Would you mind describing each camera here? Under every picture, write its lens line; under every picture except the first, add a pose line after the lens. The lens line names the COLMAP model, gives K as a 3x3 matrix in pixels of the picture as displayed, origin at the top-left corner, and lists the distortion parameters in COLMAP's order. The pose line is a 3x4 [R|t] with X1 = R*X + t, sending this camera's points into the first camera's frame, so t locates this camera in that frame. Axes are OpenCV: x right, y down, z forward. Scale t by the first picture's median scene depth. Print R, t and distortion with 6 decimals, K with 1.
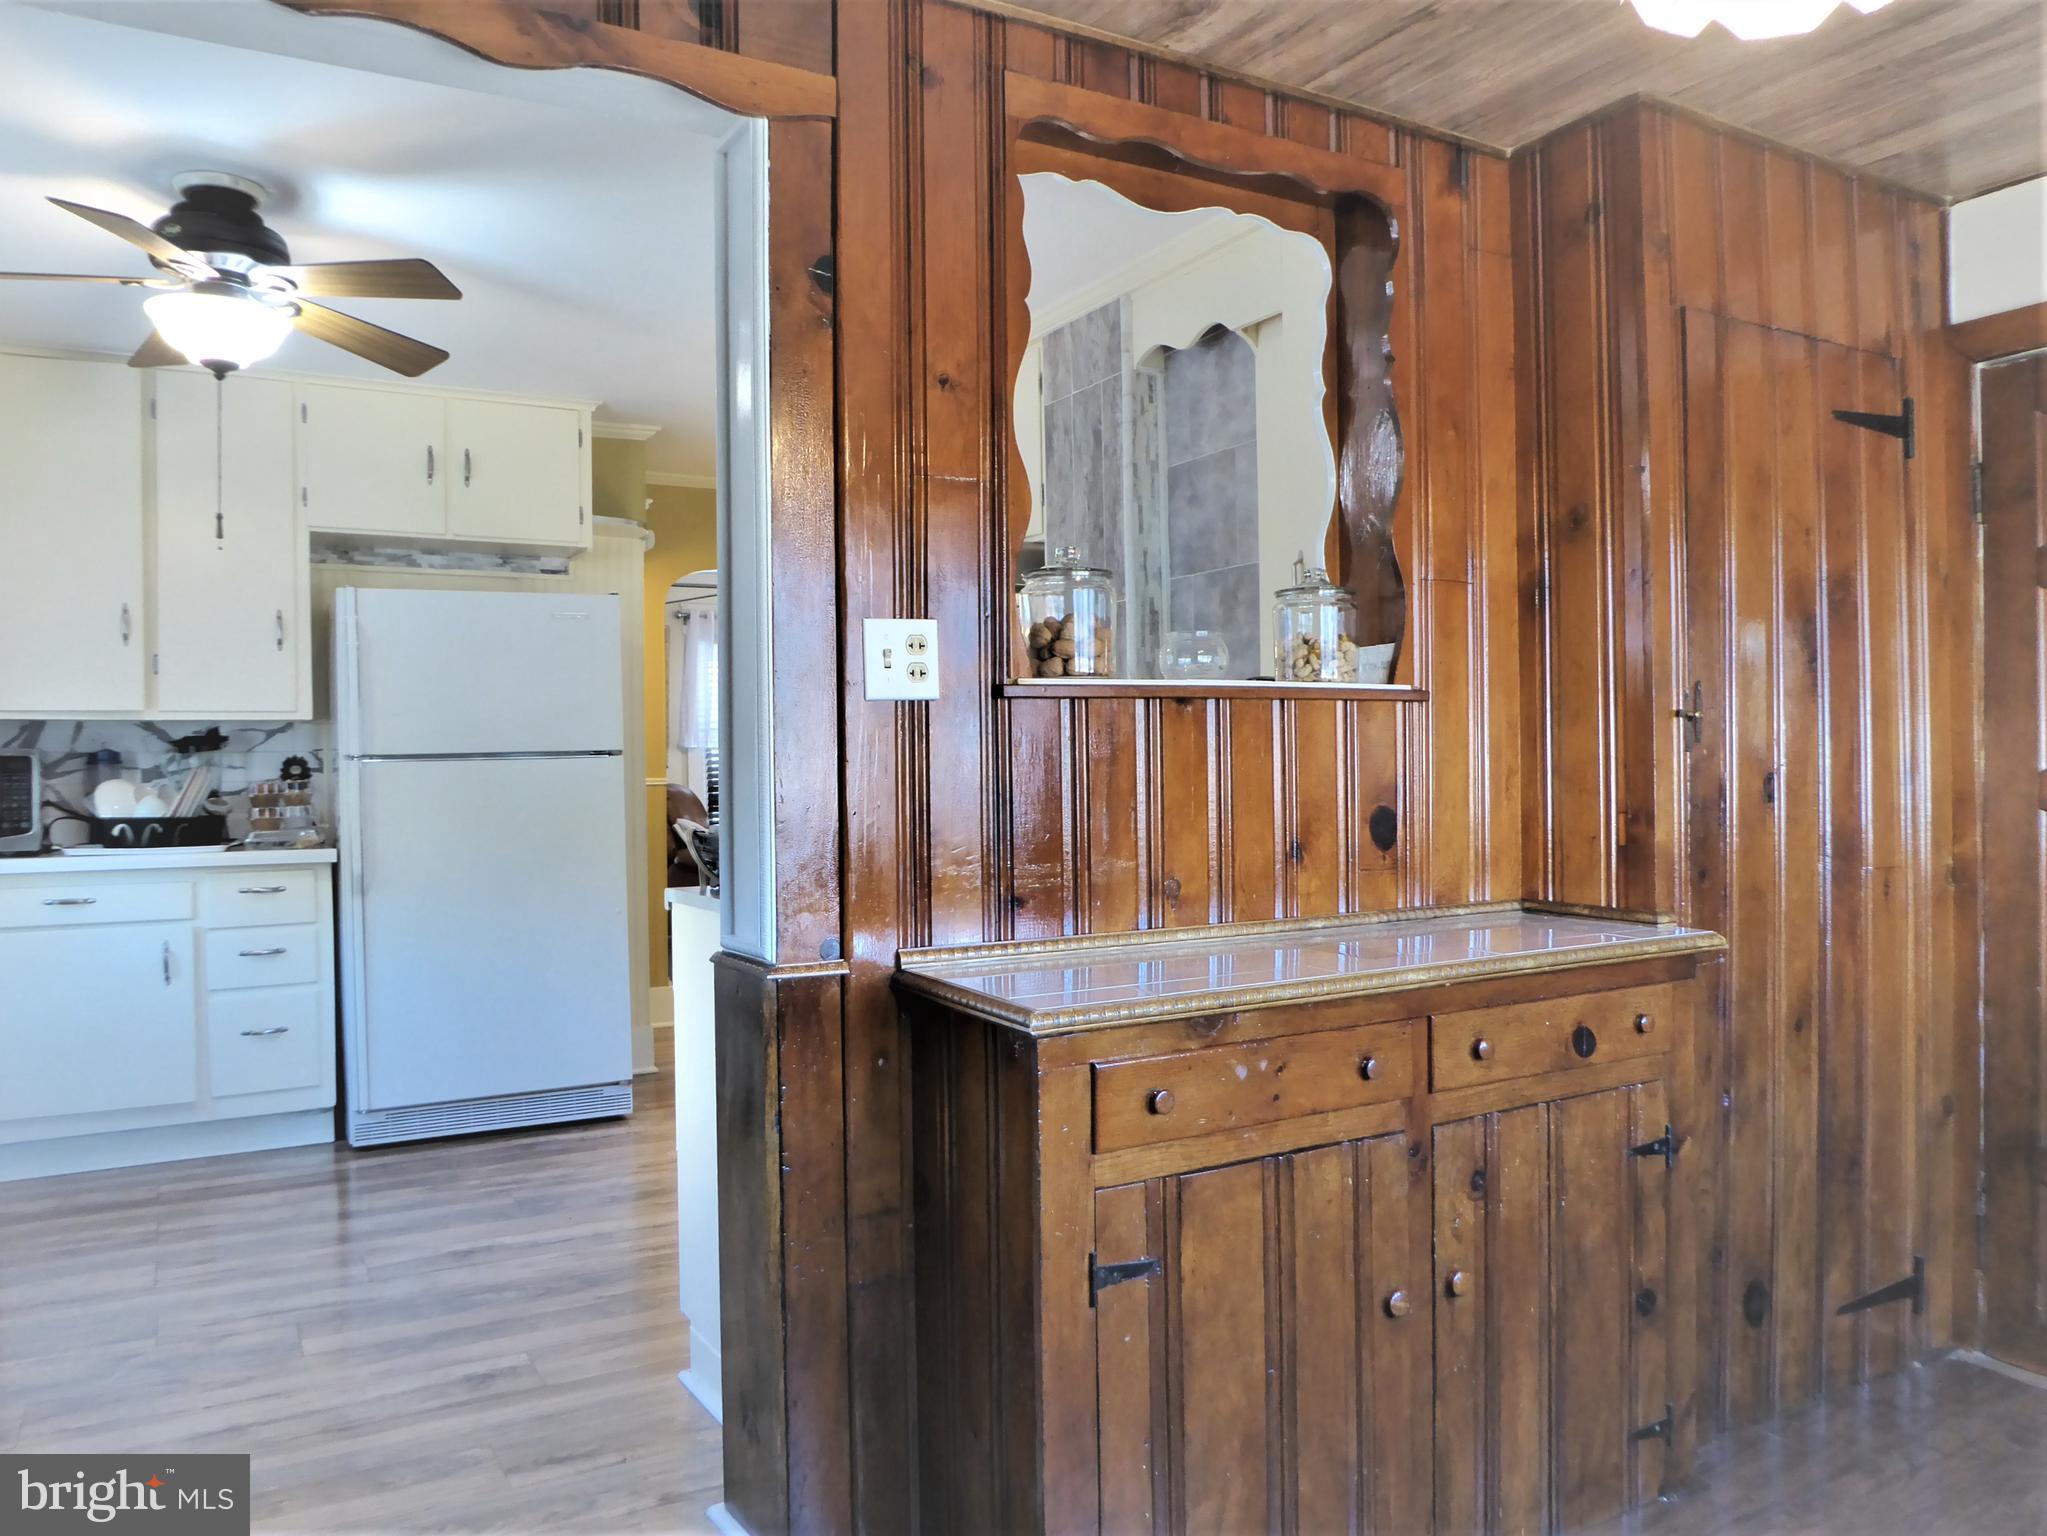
lens RADIAL K [[1505.8, 0, 1023.5], [0, 1505.8, 768.0], [0, 0, 1]] dist [-0.085731, 0.047420]
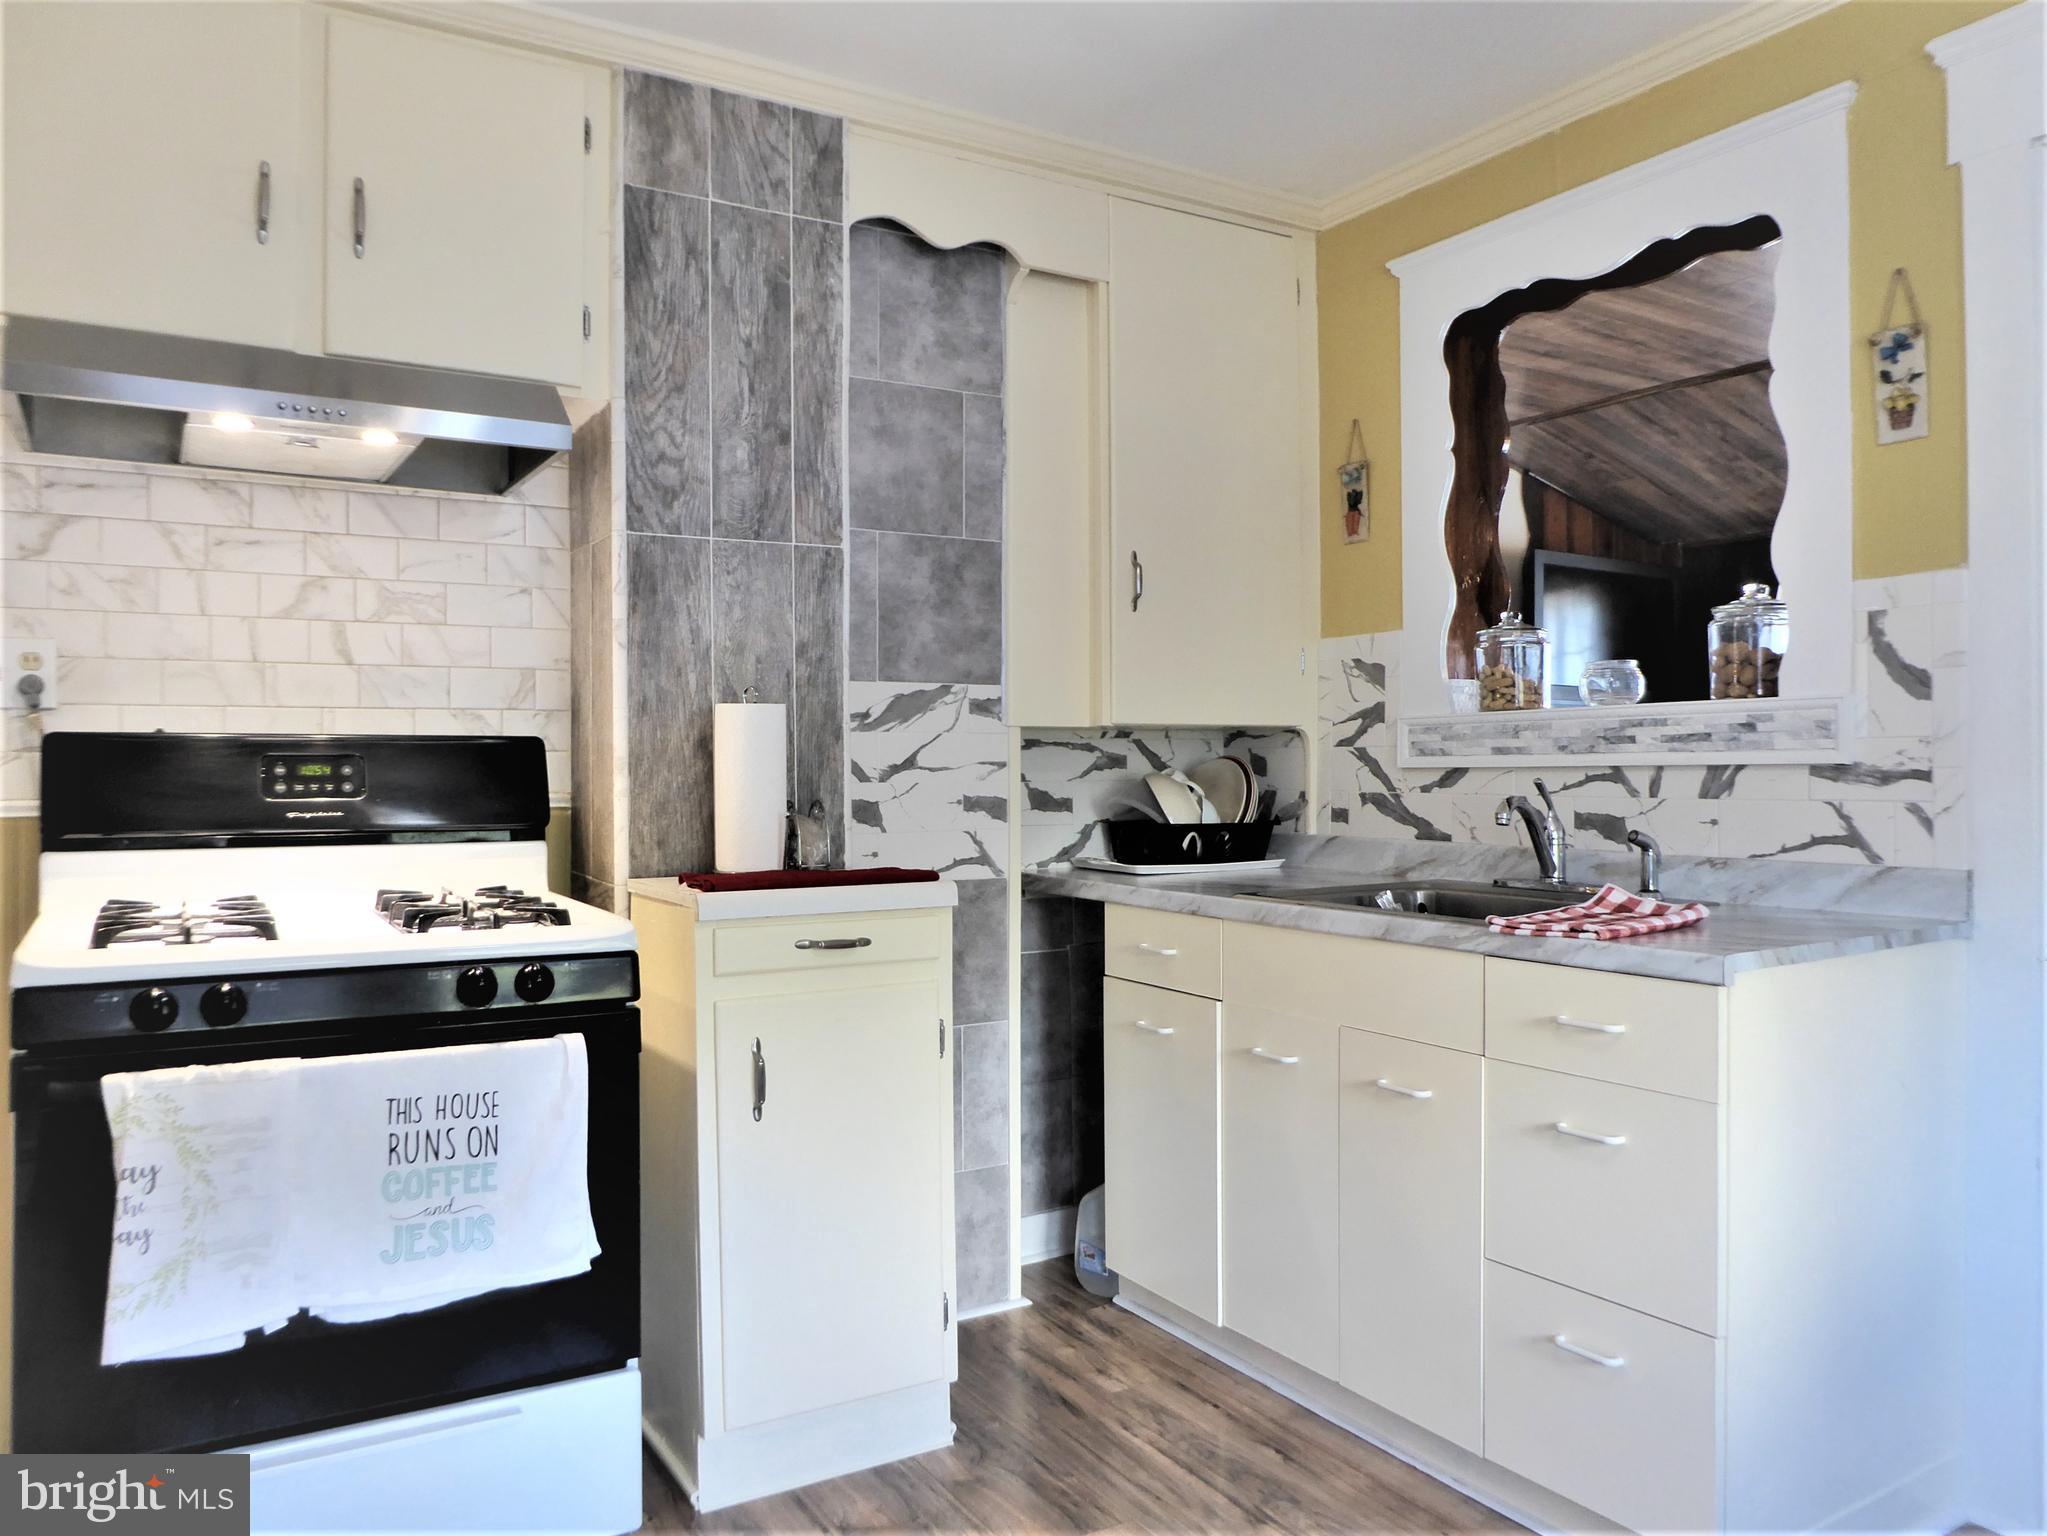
lens RADIAL K [[1453.5, 0, 1023.5], [0, 1453.5, 768.0], [0, 0, 1]] dist [-0.079169, 0.049931]
pose [[0.002971, 0.014594, 0.999889, -0.867633], [0.014142, 0.999793, -0.014635, 0.000972], [-0.999896, 0.014184, 0.002764, 1.323772]]
